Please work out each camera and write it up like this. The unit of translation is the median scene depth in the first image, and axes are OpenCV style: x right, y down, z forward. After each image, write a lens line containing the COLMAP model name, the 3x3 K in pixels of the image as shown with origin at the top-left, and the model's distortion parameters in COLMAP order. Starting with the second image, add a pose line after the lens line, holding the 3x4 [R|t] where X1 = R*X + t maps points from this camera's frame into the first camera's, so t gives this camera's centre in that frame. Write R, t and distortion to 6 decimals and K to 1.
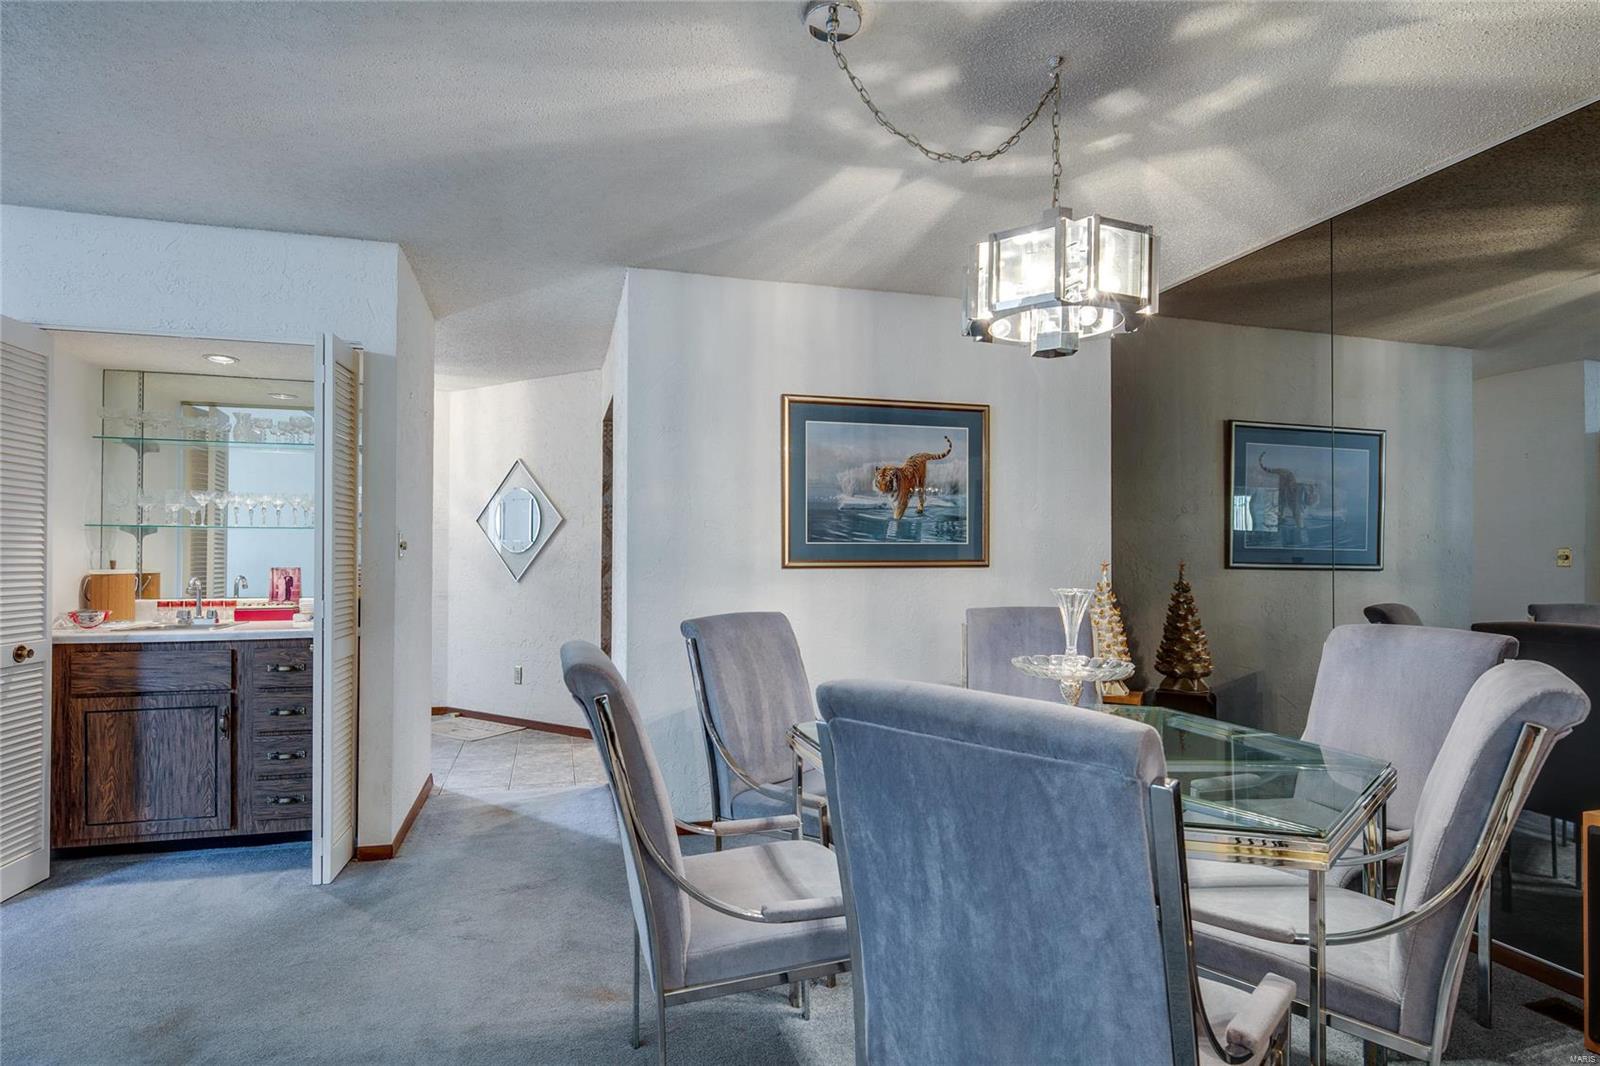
lens RADIAL K [[792.2, 0, 752.1], [0, 792.2, 556.1], [0, 0, 1]] dist [-0.003651, -0.001568]
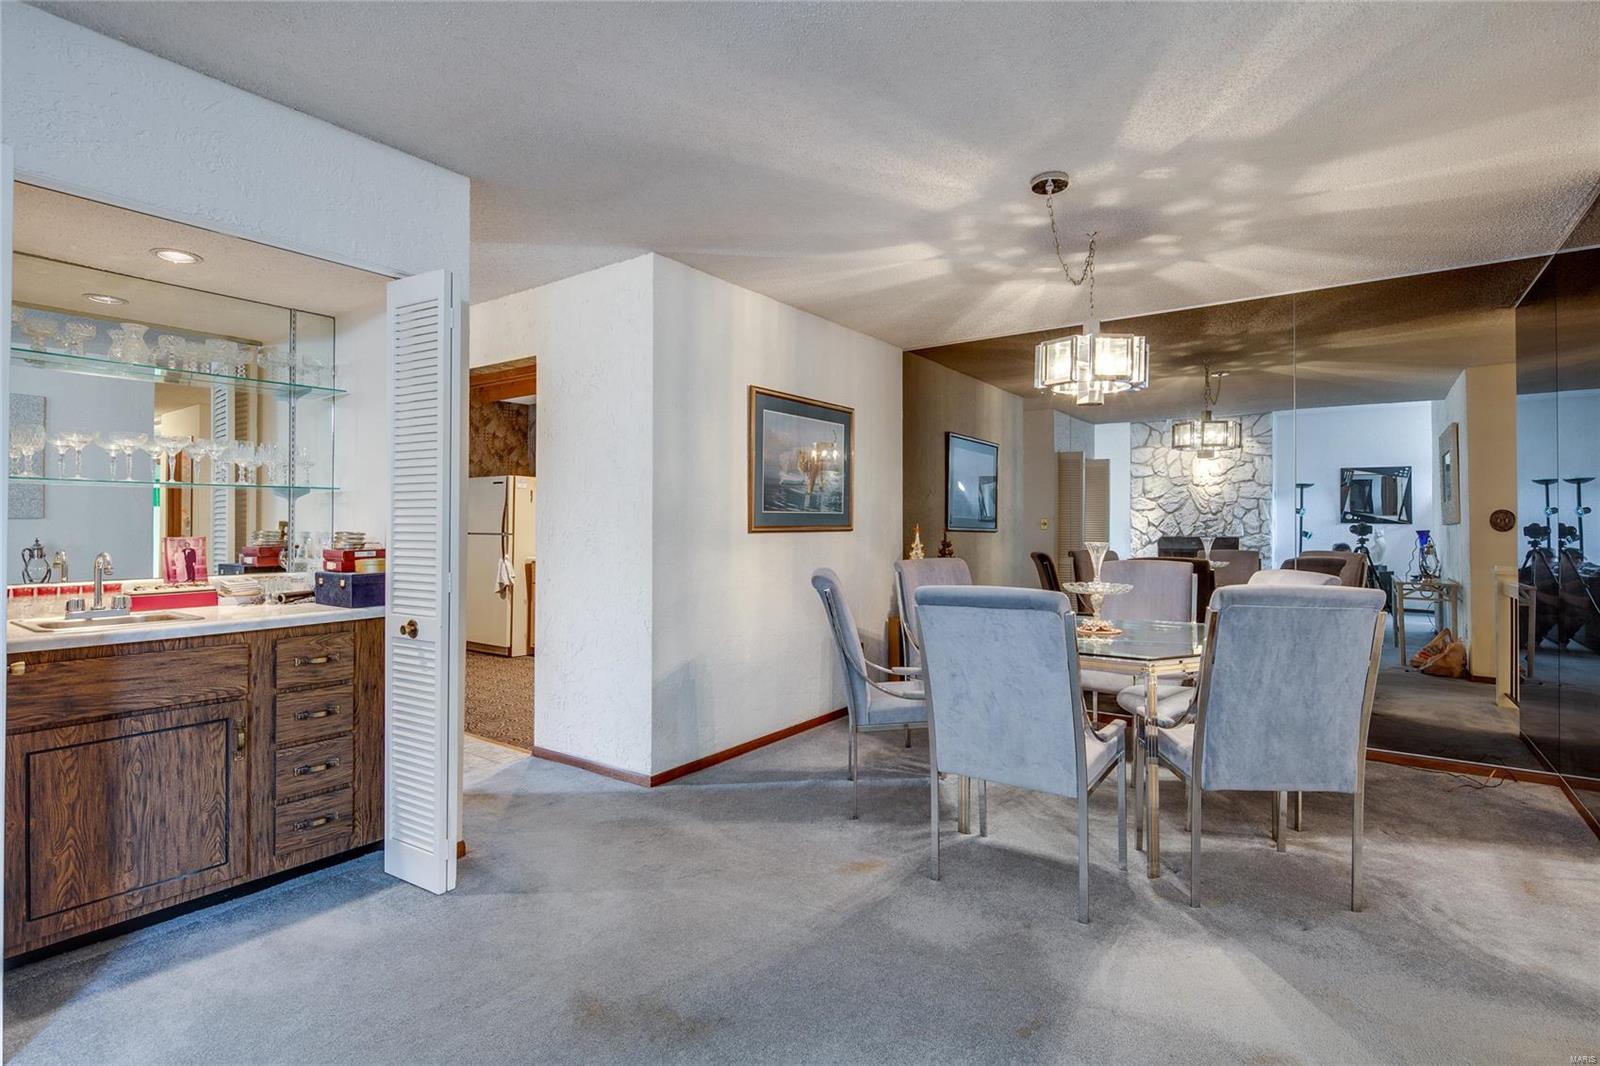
lens RADIAL K [[792.2, 0, 787.3], [0, 792.2, 525.3], [0, 0, 1]] dist [-0.003651, -0.001568]
pose [[0.768189, -0.000777, 0.640223, -0.755520], [-0.003137, 0.999983, 0.004977, -0.002798], [-0.640216, -0.005832, 0.768173, 0.067553]]
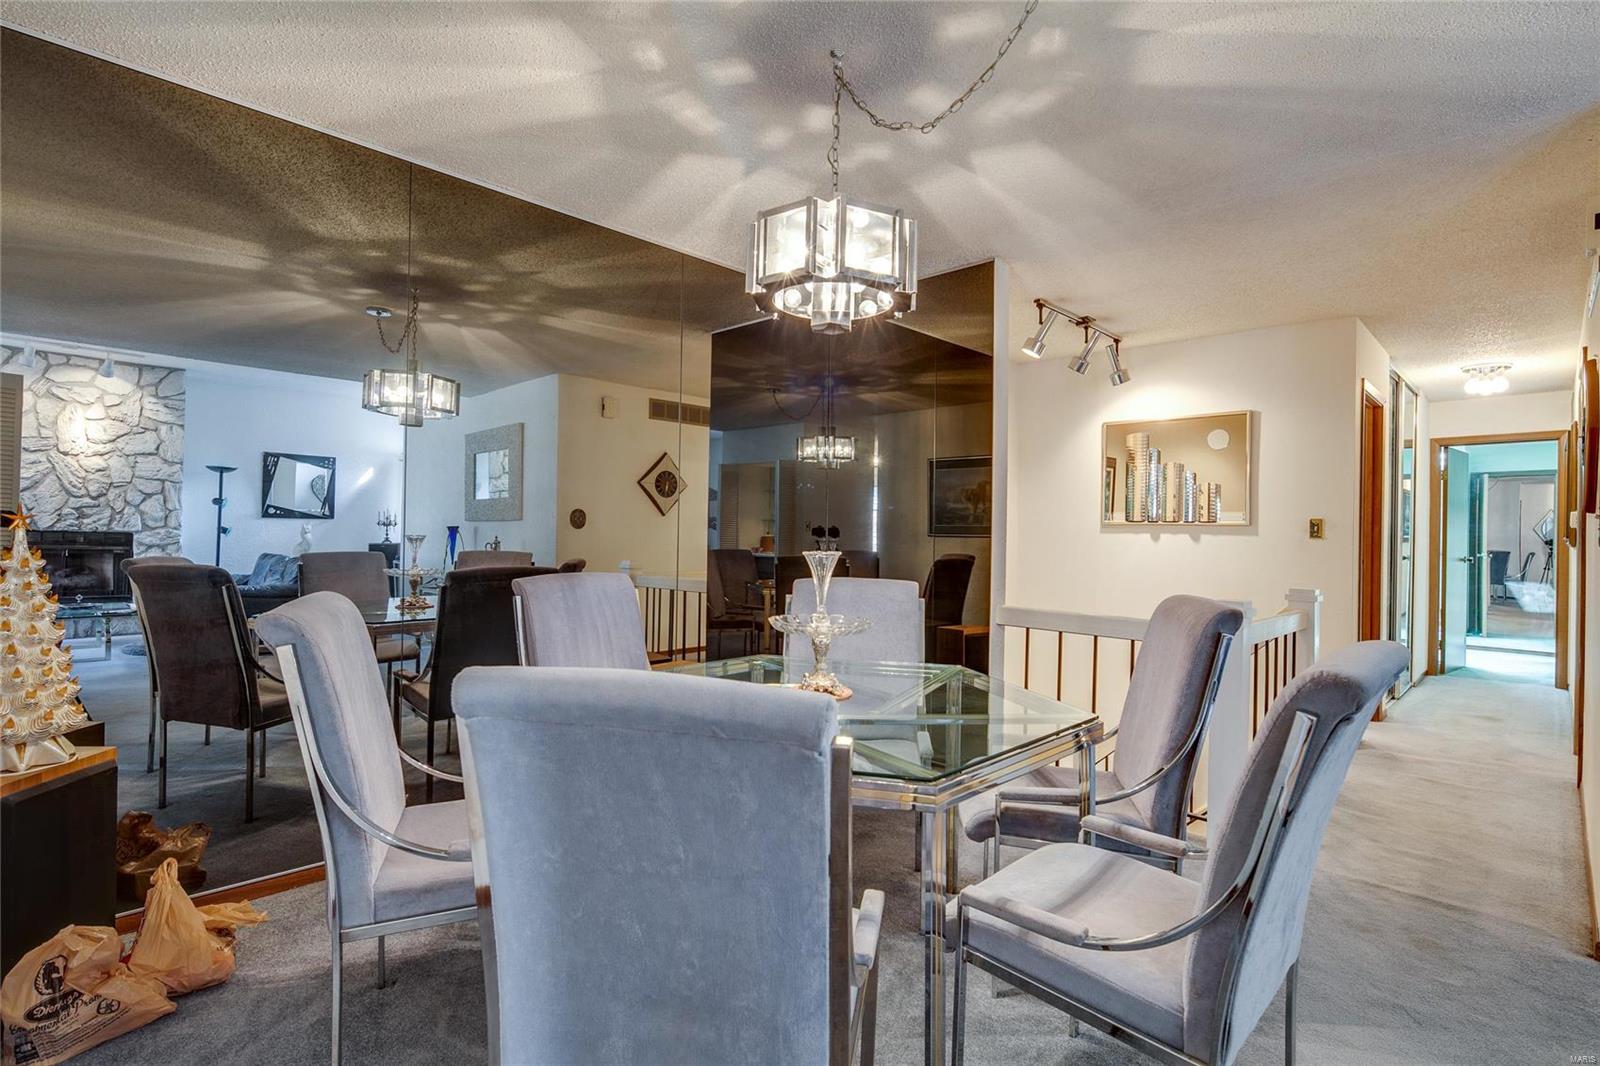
lens RADIAL K [[792.2, 0, 817.7], [0, 792.2, 531.7], [0, 0, 1]] dist [-0.003651, -0.001568]
pose [[-0.530923, -0.012190, 0.847332, -0.305412], [-0.032197, 0.999465, -0.005796, 0.005993], [-0.846808, -0.030359, -0.531032, 0.972048]]
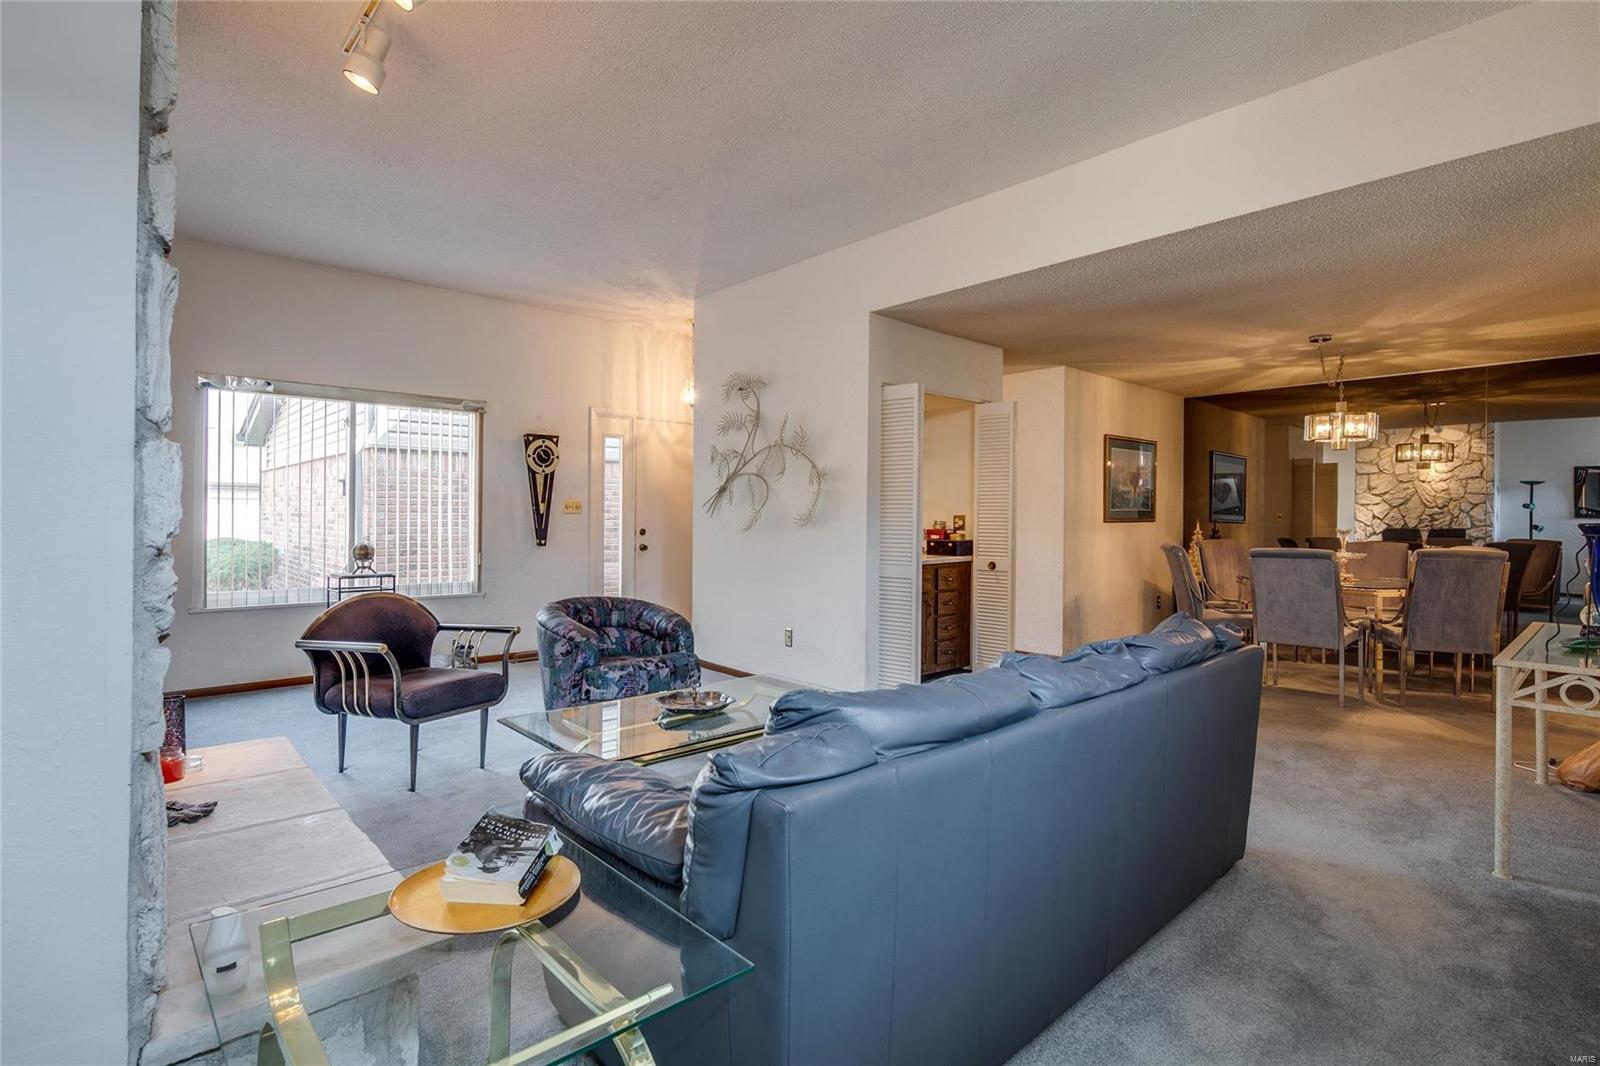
lens RADIAL K [[792.2, 0, 777.8], [0, 792.2, 524.2], [0, 0, 1]] dist [-0.003651, -0.001568]
pose [[0.887351, -0.003552, 0.461080, -1.776976], [-0.004243, 0.999865, 0.015867, -0.009824], [-0.461074, -0.016036, 0.887217, -0.410449]]
